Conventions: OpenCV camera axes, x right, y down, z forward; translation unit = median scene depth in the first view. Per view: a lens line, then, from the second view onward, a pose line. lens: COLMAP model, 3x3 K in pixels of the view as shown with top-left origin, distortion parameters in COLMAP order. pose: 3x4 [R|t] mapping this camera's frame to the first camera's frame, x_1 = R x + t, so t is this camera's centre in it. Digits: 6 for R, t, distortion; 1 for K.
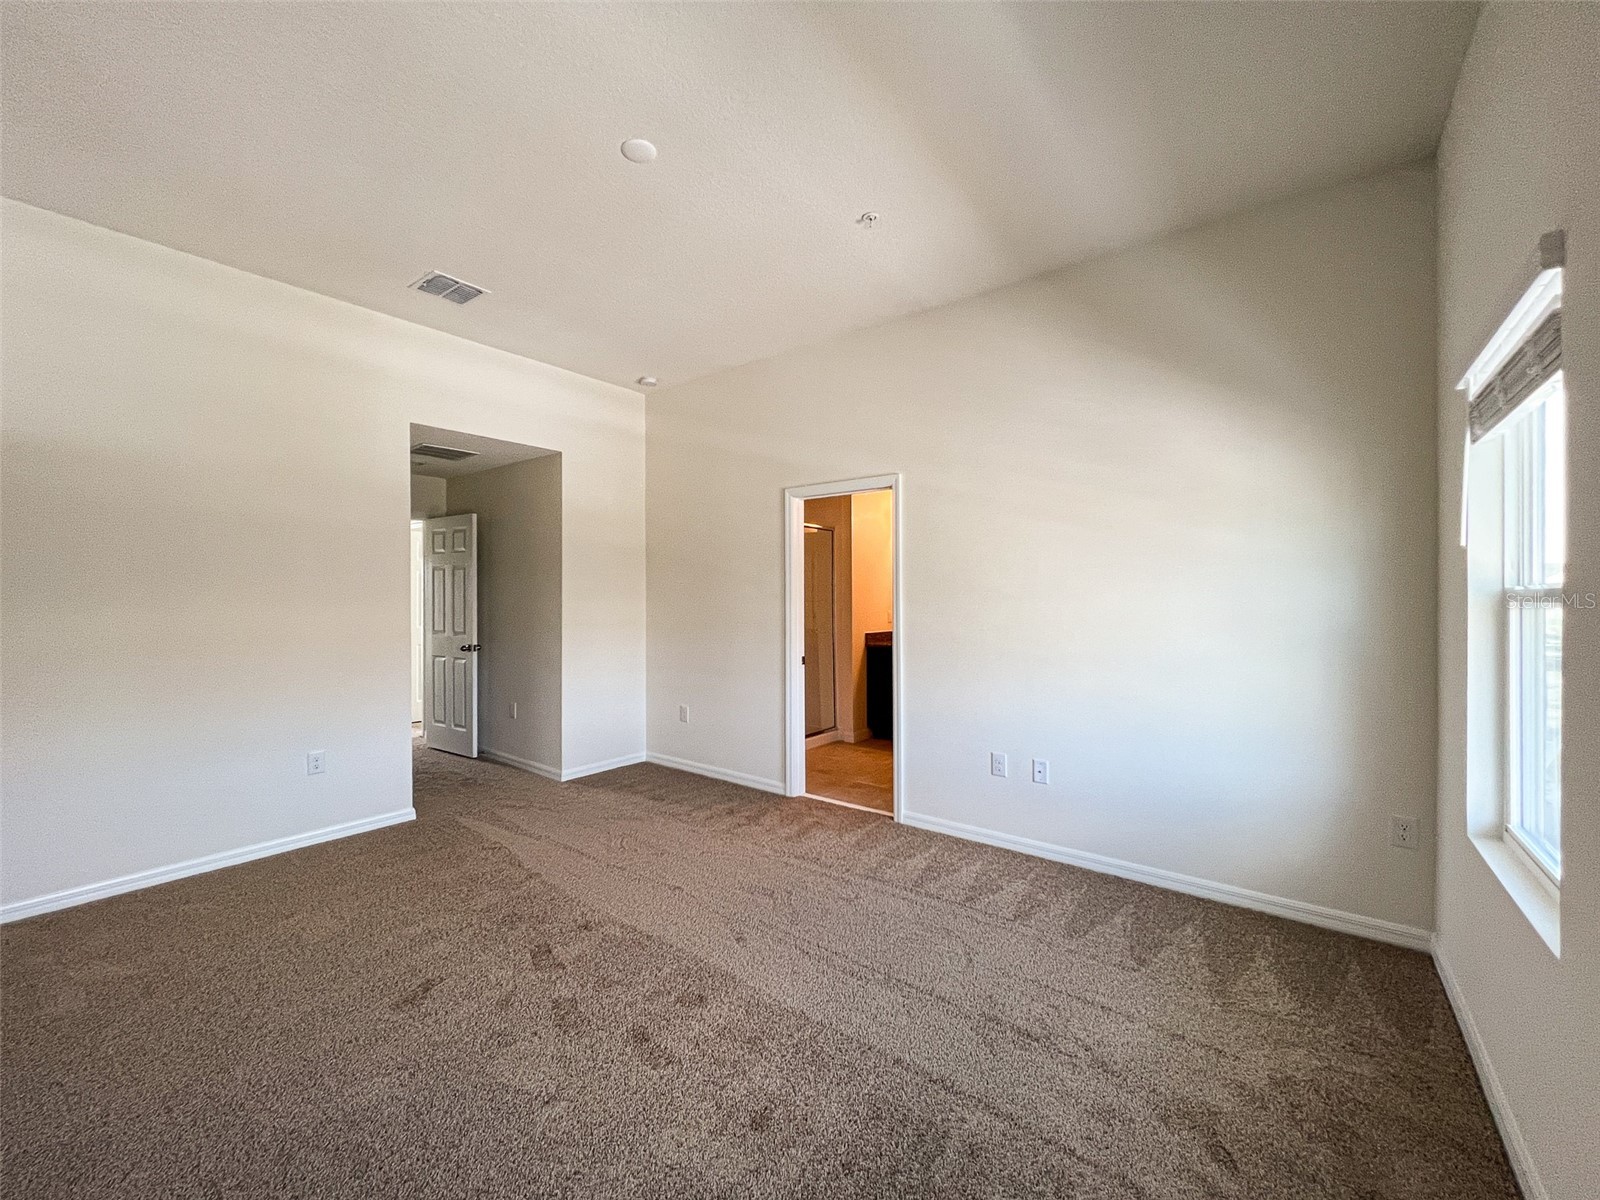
lens RADIAL K [[644.7, 0, 798.9], [0, 644.7, 596.8], [0, 0, 1]] dist [0.002412, 0.000554]
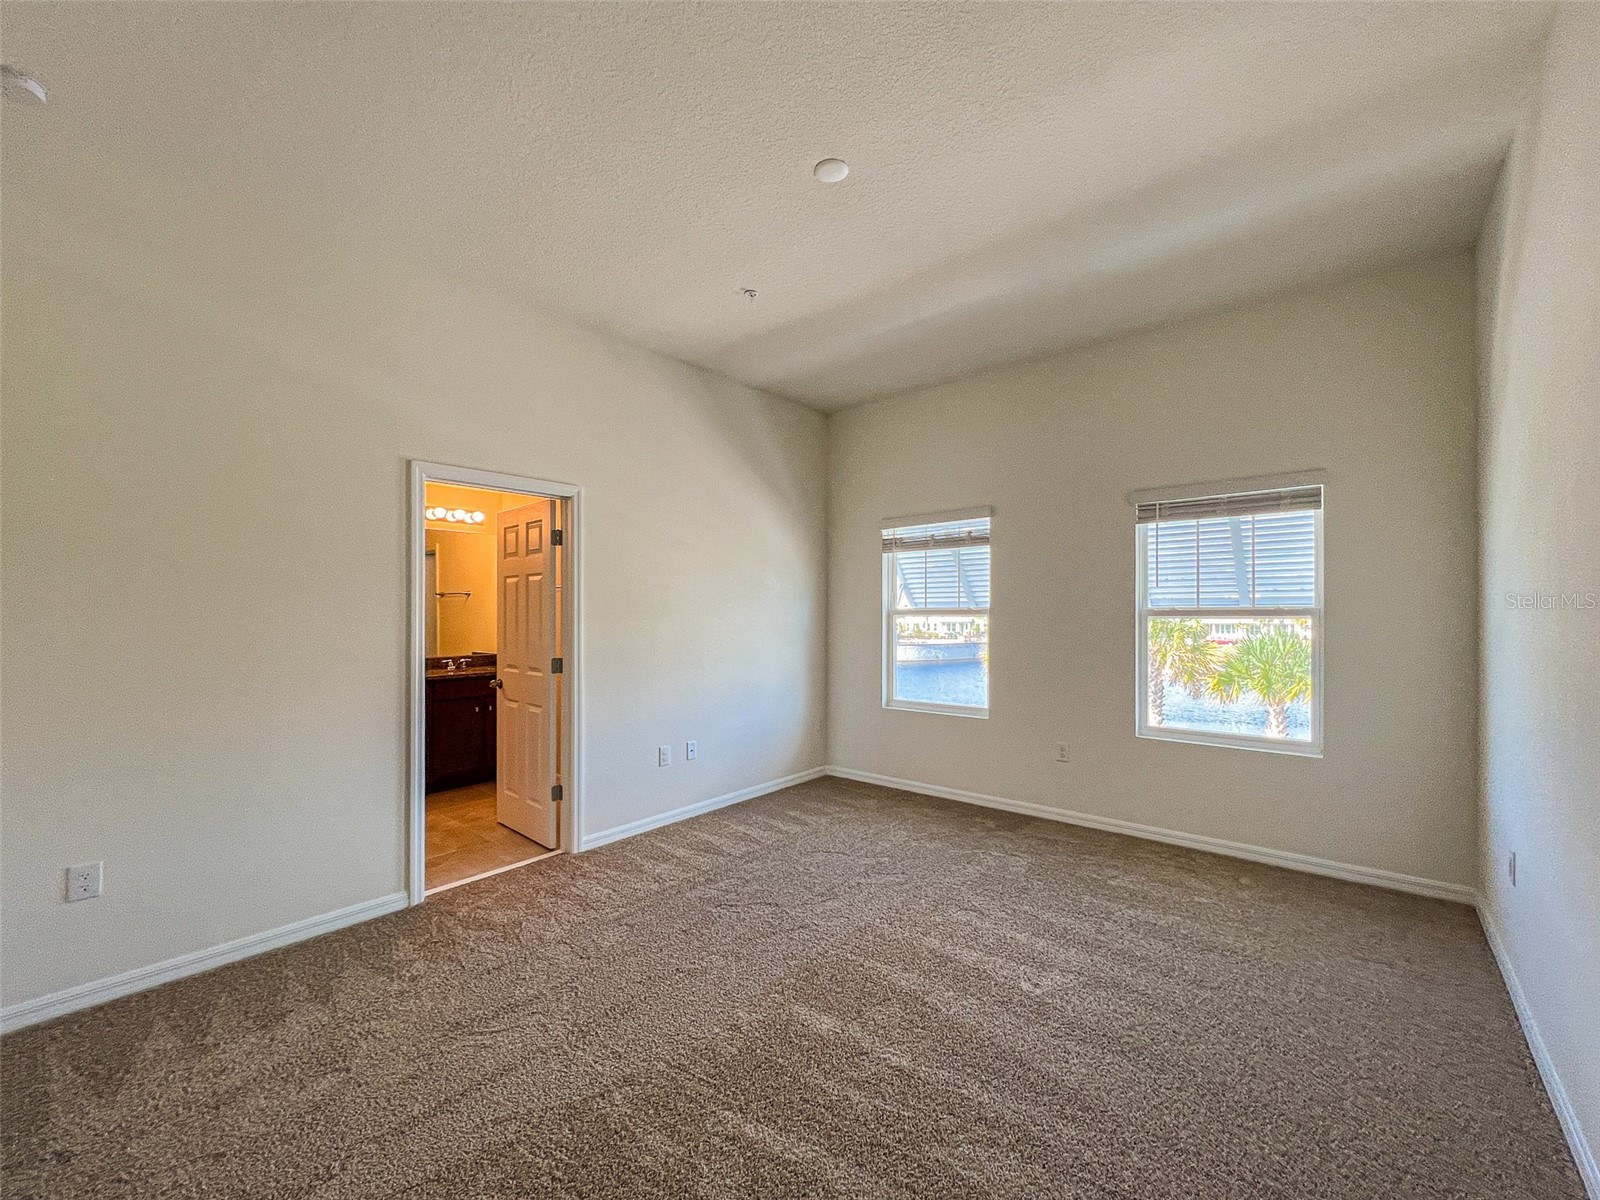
lens RADIAL K [[644.7, 0, 804.1], [0, 644.7, 608.6], [0, 0, 1]] dist [0.002412, 0.000554]
pose [[0.043678, 0.004157, 0.999037, -0.792960], [0.004266, 0.999981, -0.004347, -0.004779], [-0.999037, 0.004452, 0.043659, 0.631486]]
